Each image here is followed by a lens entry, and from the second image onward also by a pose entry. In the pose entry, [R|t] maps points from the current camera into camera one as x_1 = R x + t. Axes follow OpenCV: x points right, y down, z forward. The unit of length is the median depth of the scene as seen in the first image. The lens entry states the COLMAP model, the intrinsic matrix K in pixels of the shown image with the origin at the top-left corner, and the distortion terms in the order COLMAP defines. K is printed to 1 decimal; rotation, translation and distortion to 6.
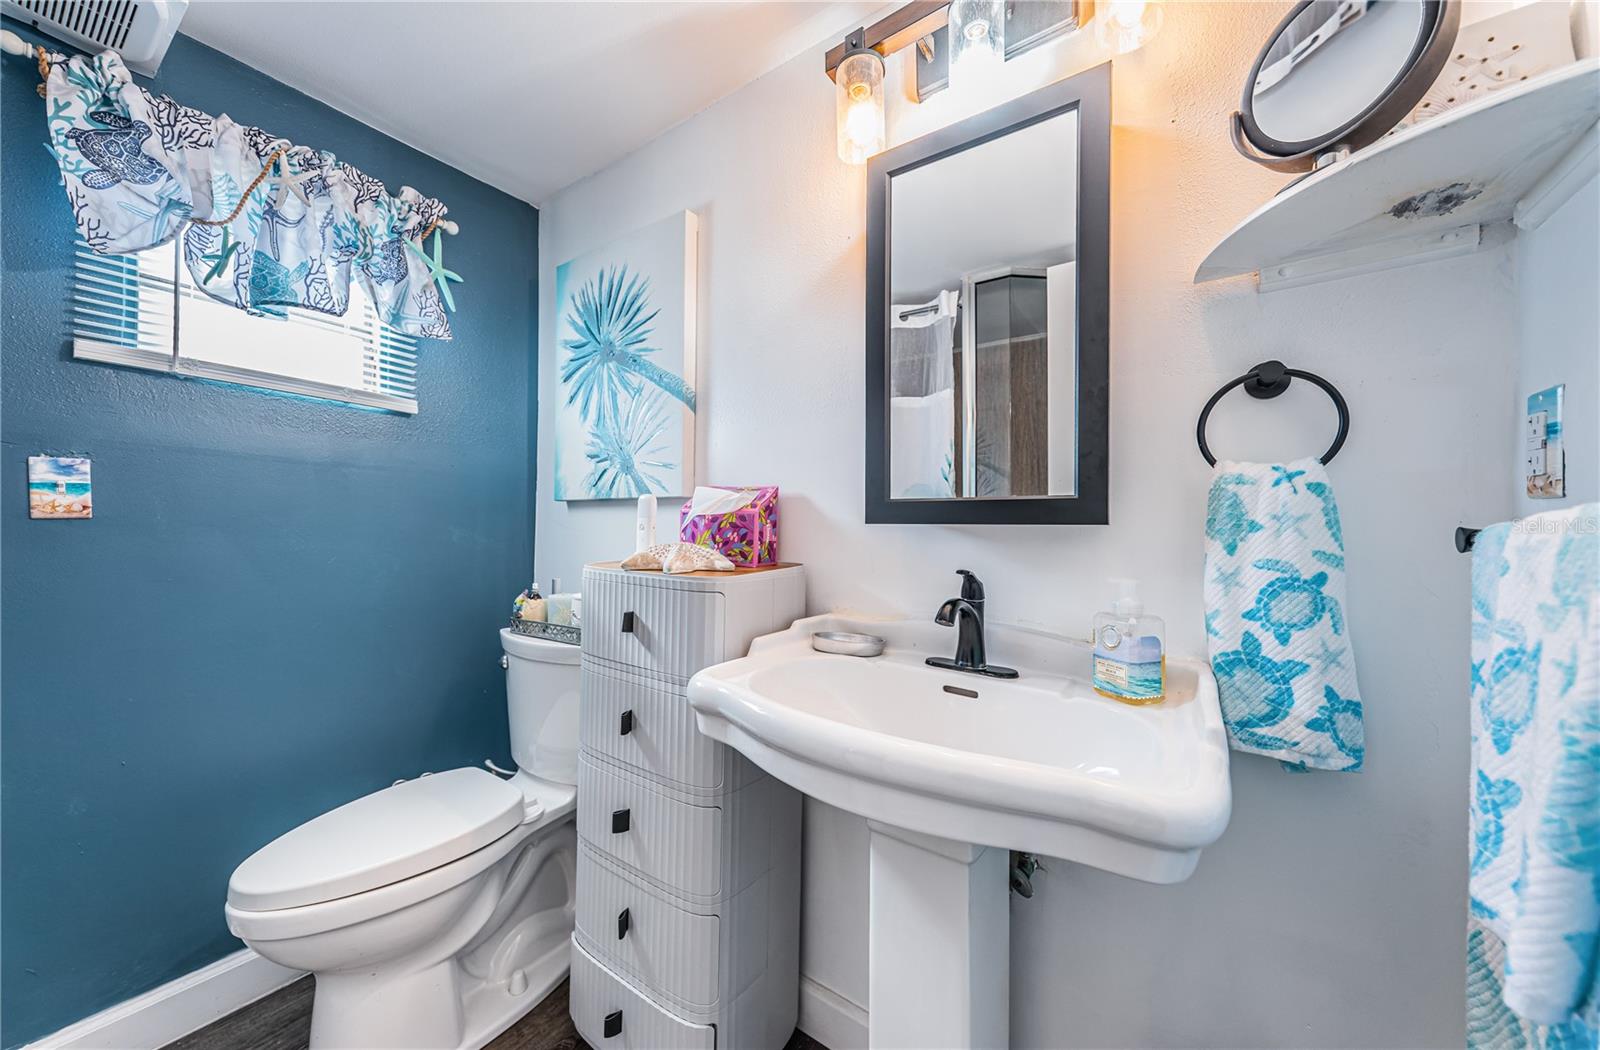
lens RADIAL K [[558.9, 0, 796.1], [0, 558.9, 516.4], [0, 0, 1]] dist [0.018354, -0.003819]
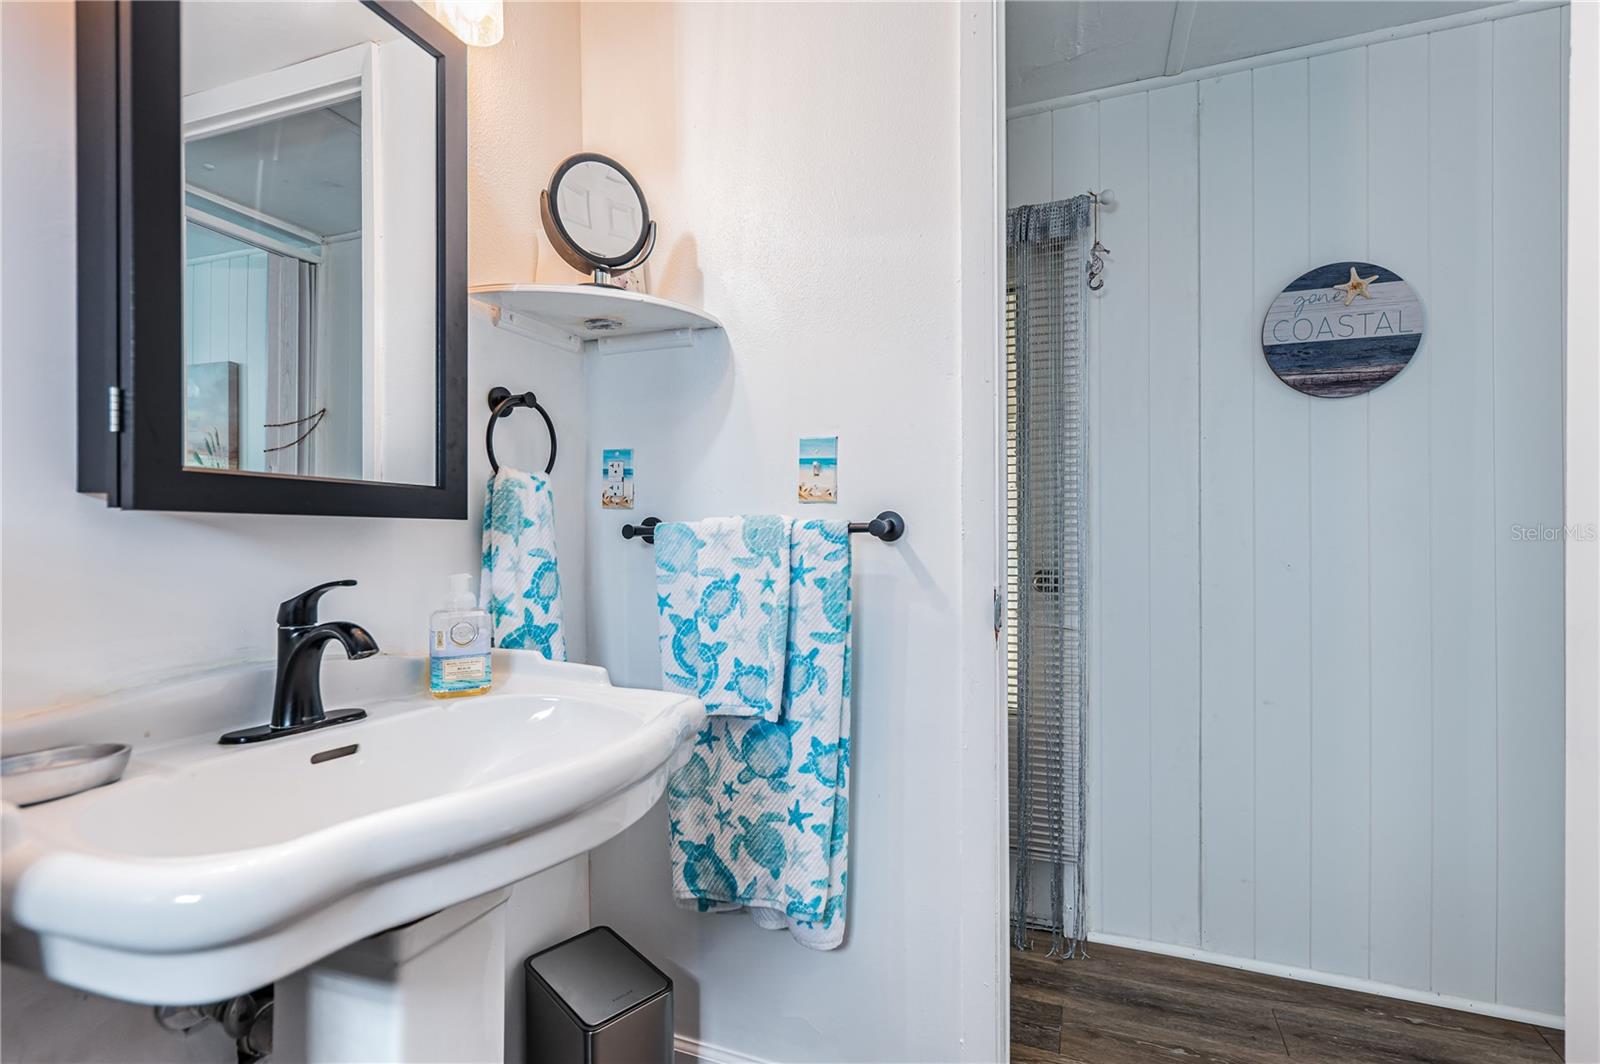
lens RADIAL K [[745.3, 0, 802.6], [0, 745.3, 524.4], [0, 0, 1]] dist [0.001181, 0.001091]
pose [[-0.242908, 0.001102, 0.970049, -0.948501], [-0.031625, 0.999459, -0.009055, 0.017260], [-0.969534, -0.032878, -0.242742, 0.831619]]
